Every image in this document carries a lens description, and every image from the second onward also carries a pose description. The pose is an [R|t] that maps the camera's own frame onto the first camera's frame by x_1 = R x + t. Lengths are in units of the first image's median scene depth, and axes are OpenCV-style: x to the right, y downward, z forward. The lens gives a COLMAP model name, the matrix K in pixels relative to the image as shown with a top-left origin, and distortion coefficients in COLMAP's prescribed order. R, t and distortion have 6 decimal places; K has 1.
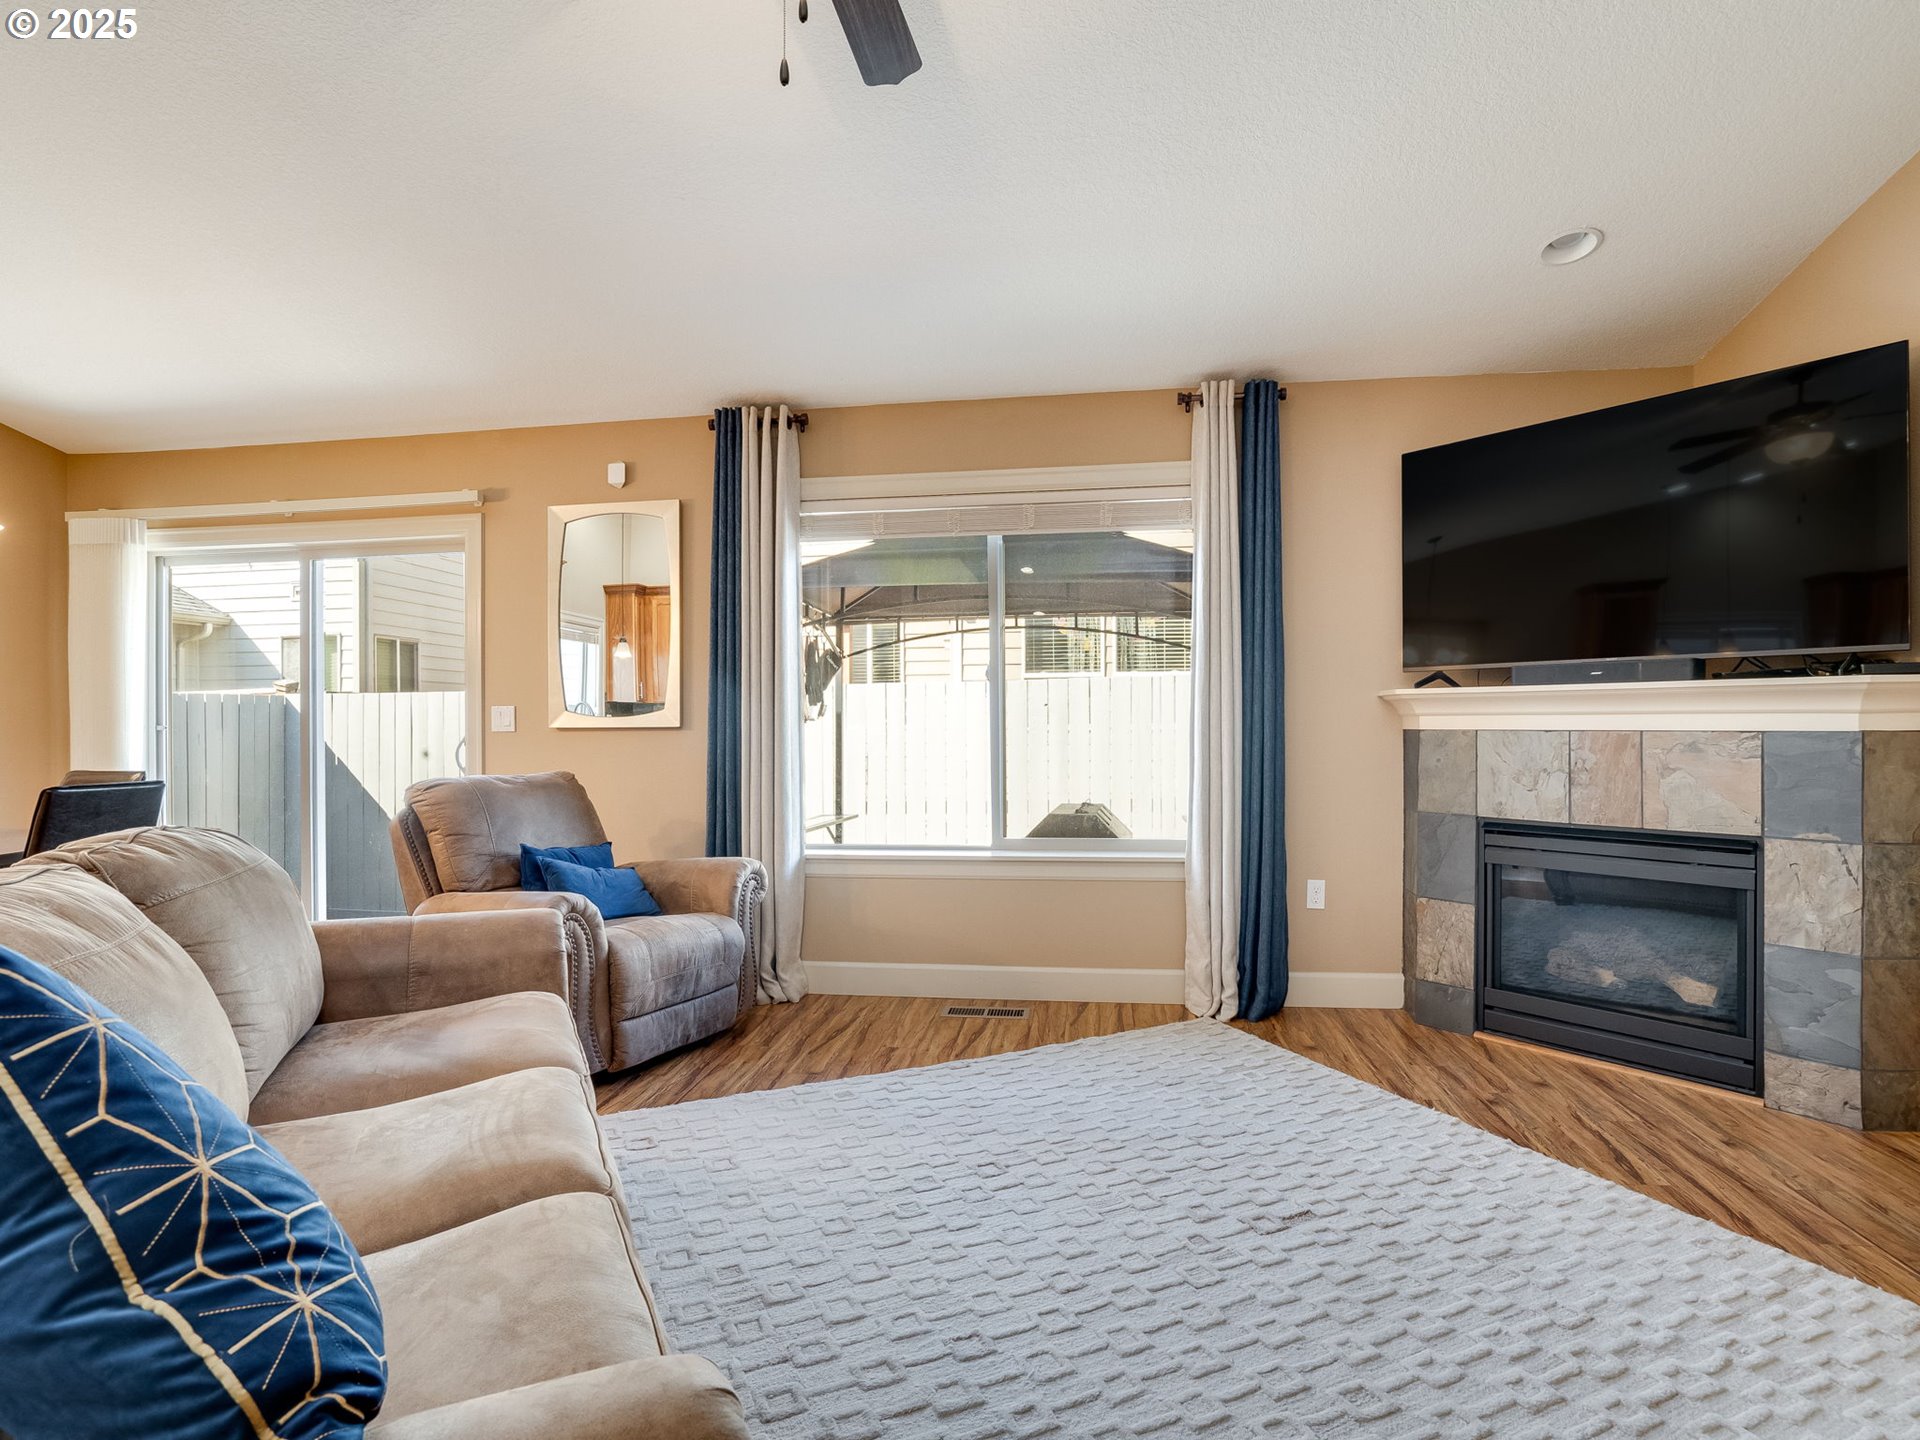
lens RADIAL K [[1021.9, 0, 969.2], [0, 1021.9, 721.1], [0, 0, 1]] dist [-0.032505, 0.008563]
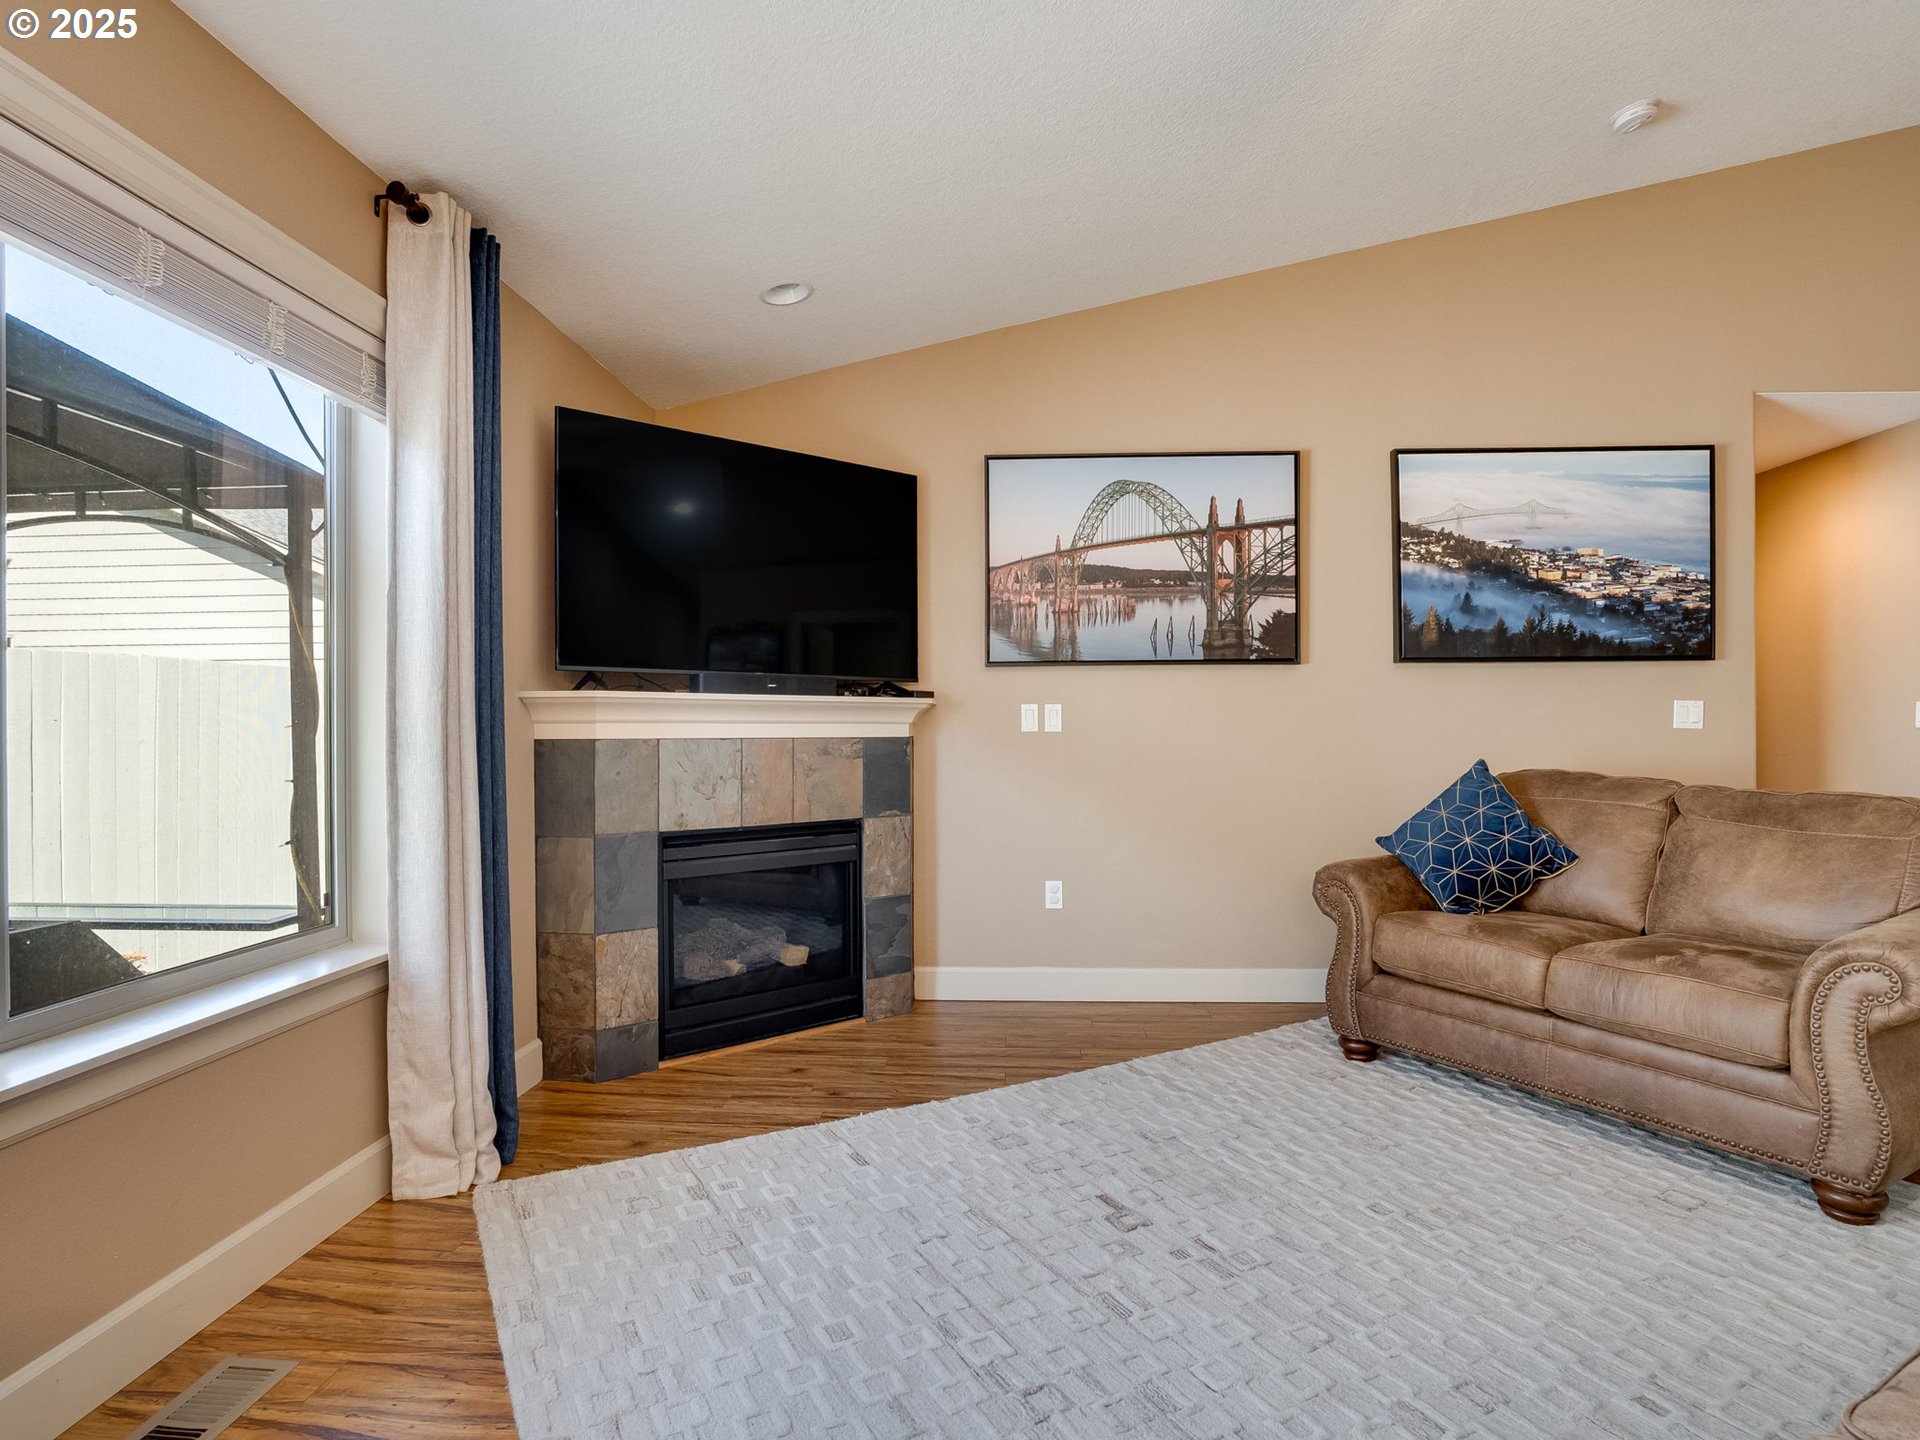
lens RADIAL K [[1021.9, 0, 965.6], [0, 1021.9, 727.1], [0, 0, 1]] dist [-0.032505, 0.008563]
pose [[-0.075786, 0.004177, 0.997115, -0.482070], [-0.002078, 0.999988, -0.004347, 0.001235], [-0.997122, -0.002401, -0.075776, 0.836269]]
